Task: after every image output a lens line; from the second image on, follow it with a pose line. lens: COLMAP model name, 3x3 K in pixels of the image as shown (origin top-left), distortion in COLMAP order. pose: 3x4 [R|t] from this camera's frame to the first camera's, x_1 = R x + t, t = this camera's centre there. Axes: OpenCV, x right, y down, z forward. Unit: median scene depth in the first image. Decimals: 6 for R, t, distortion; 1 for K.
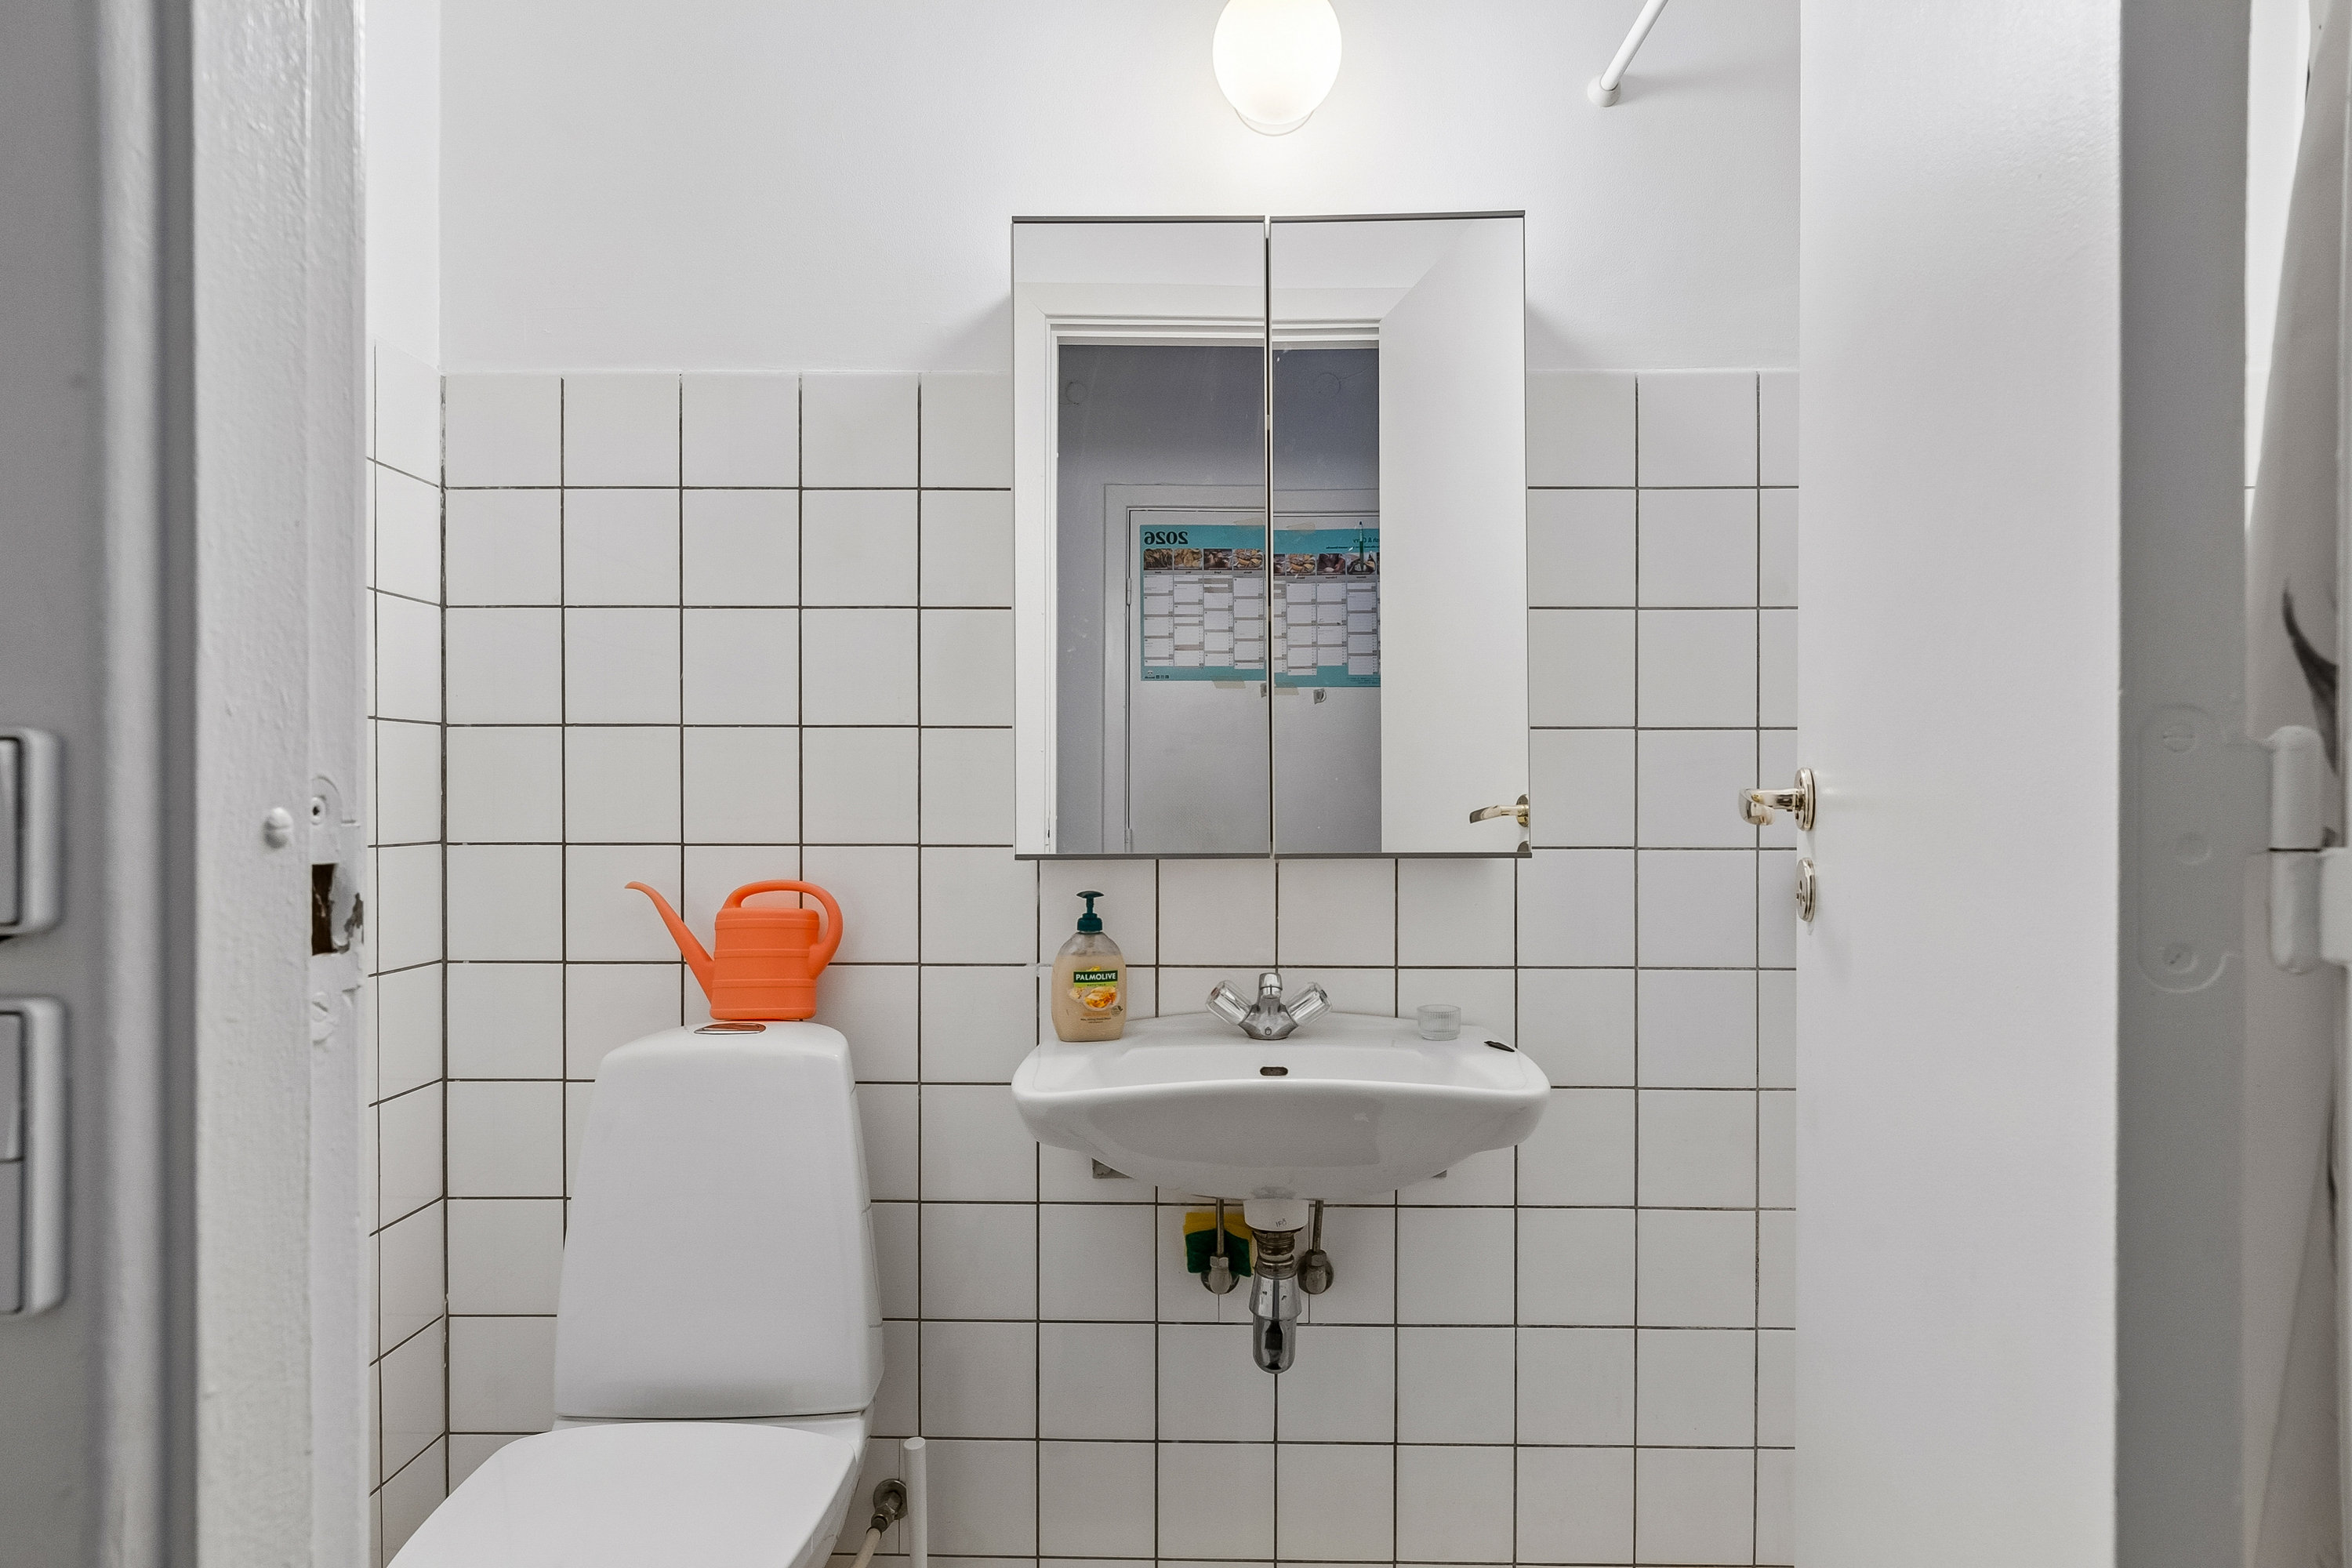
lens RADIAL K [[1236.6, 0, 1190.5], [0, 1236.6, 811.8], [0, 0, 1]] dist [0.004504, -0.000485]
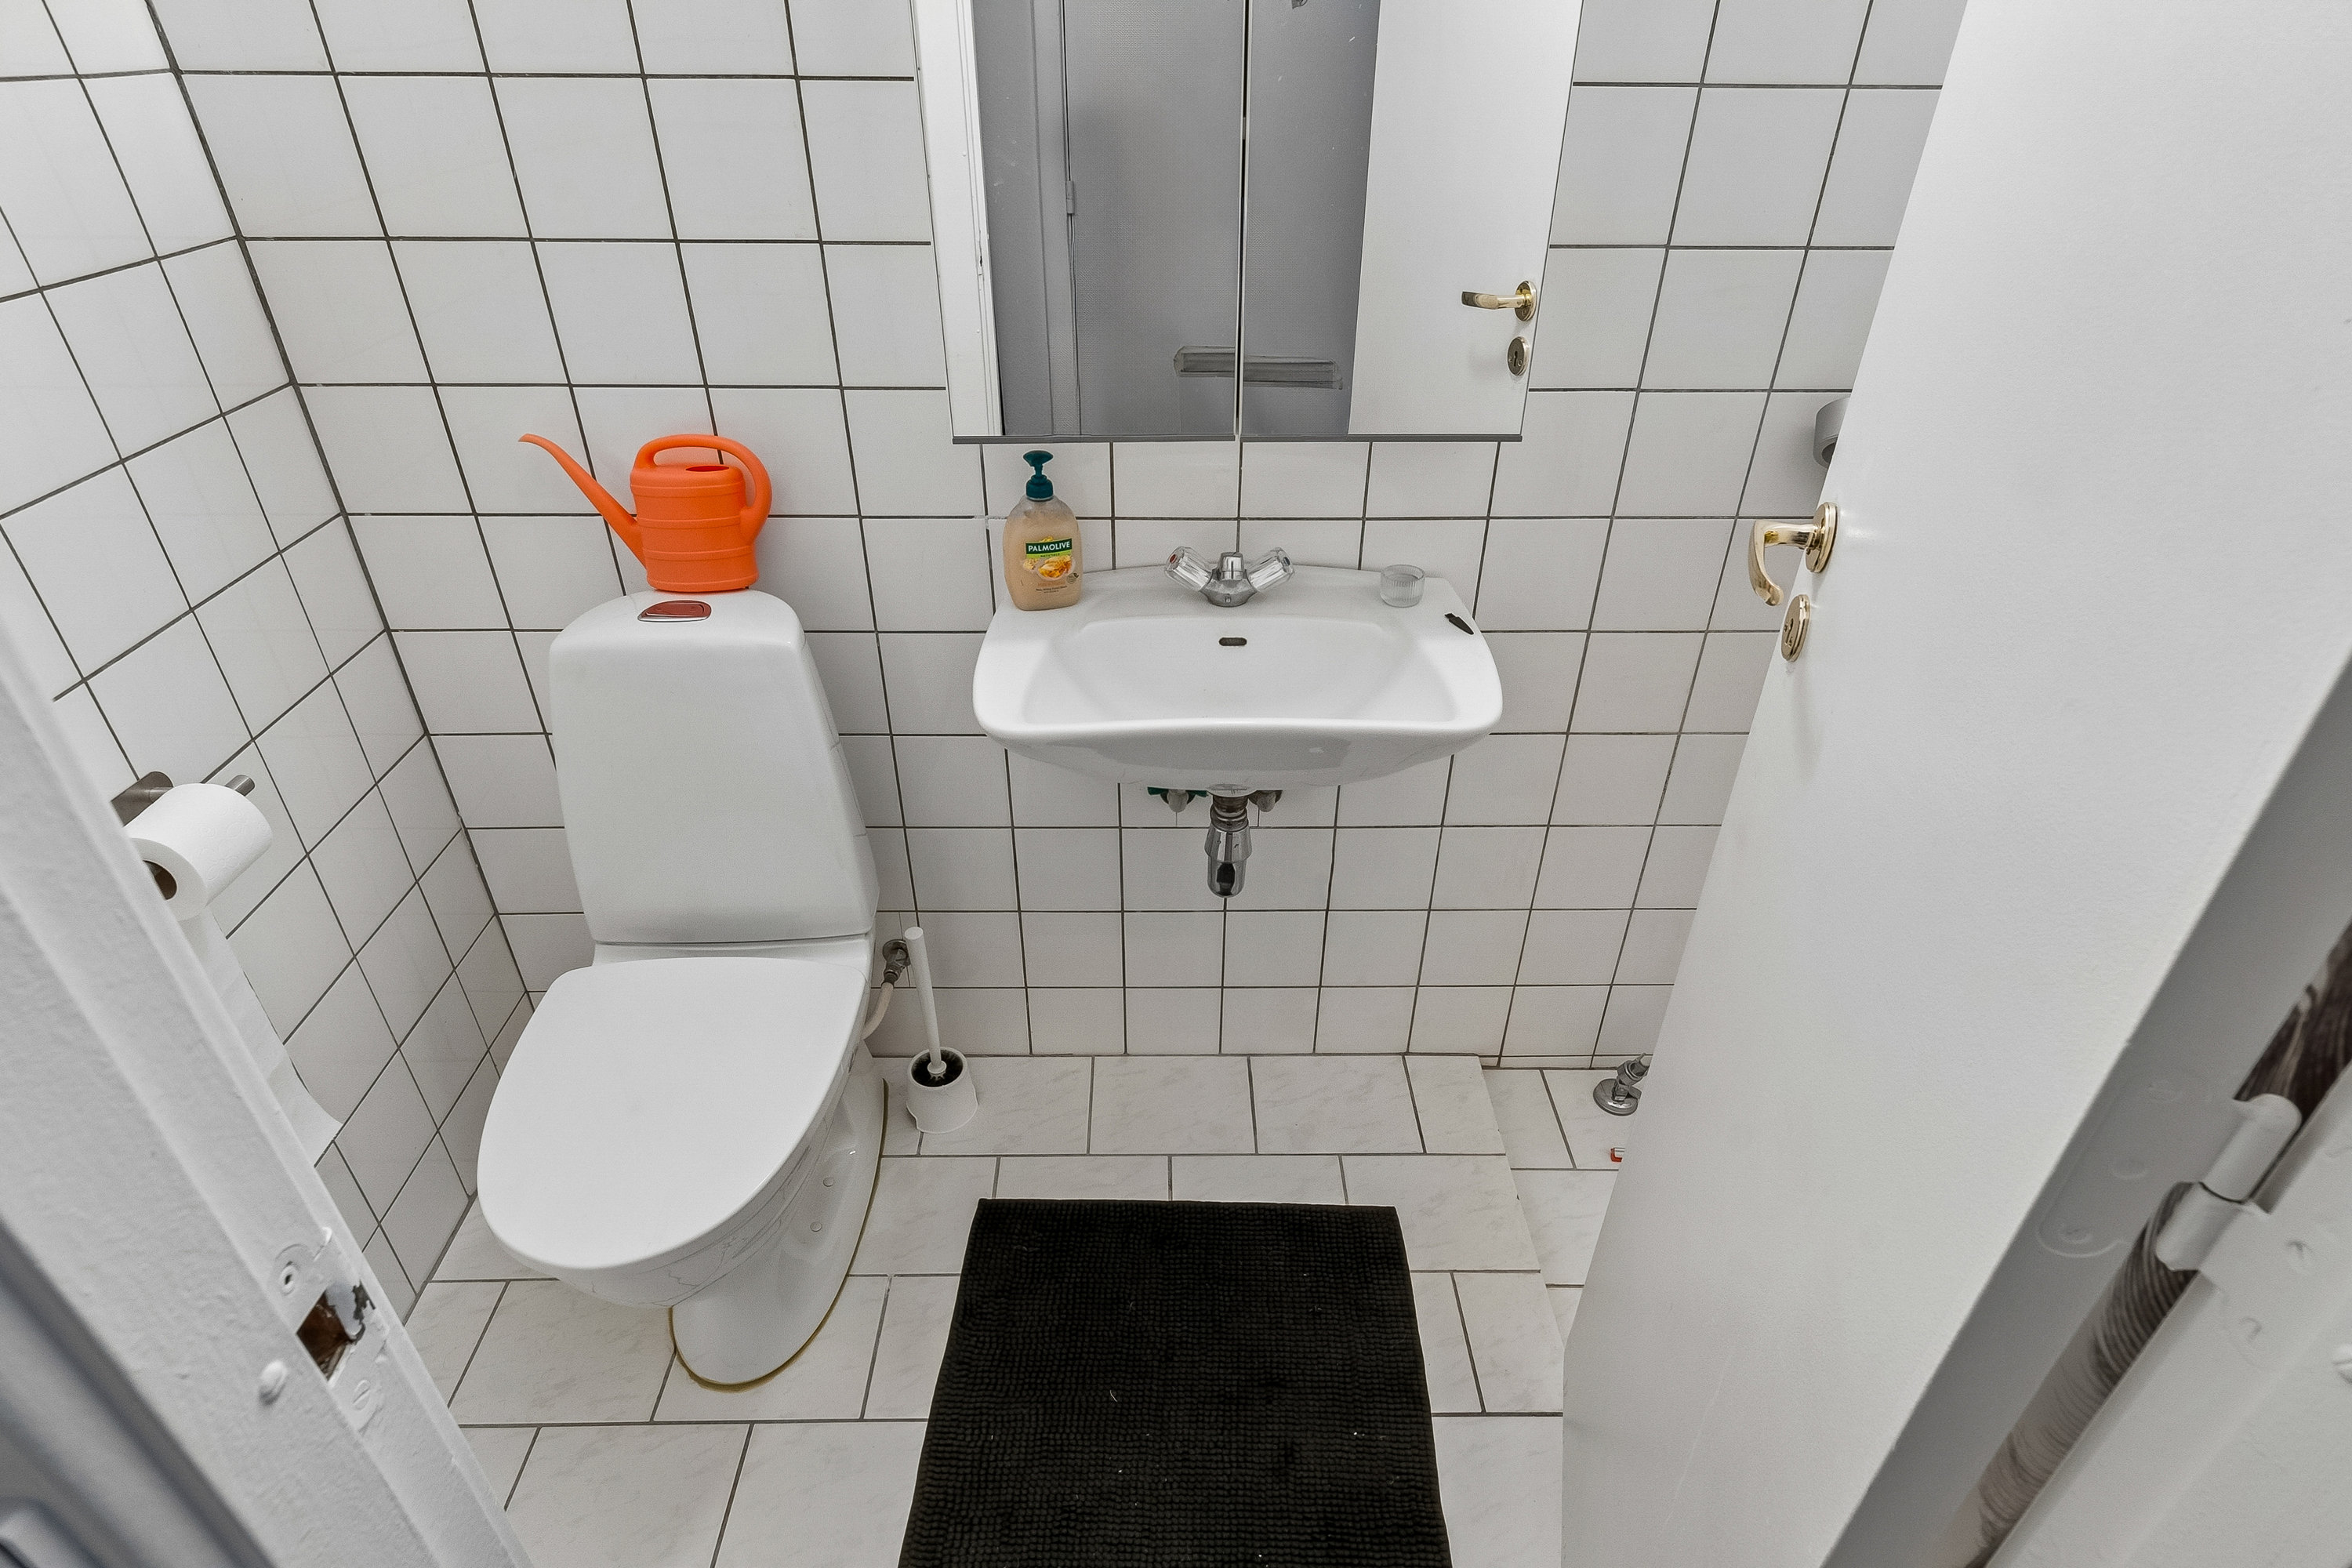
lens RADIAL K [[1237.1, 0, 1182.1], [0, 1237.1, 798.3], [0, 0, 1]] dist [0.008872, -0.006498]
pose [[0.999542, -0.010538, 0.028373, -0.003211], [-0.006667, 0.837746, 0.546019, -0.224482], [-0.029524, -0.545958, 0.837292, 0.091633]]
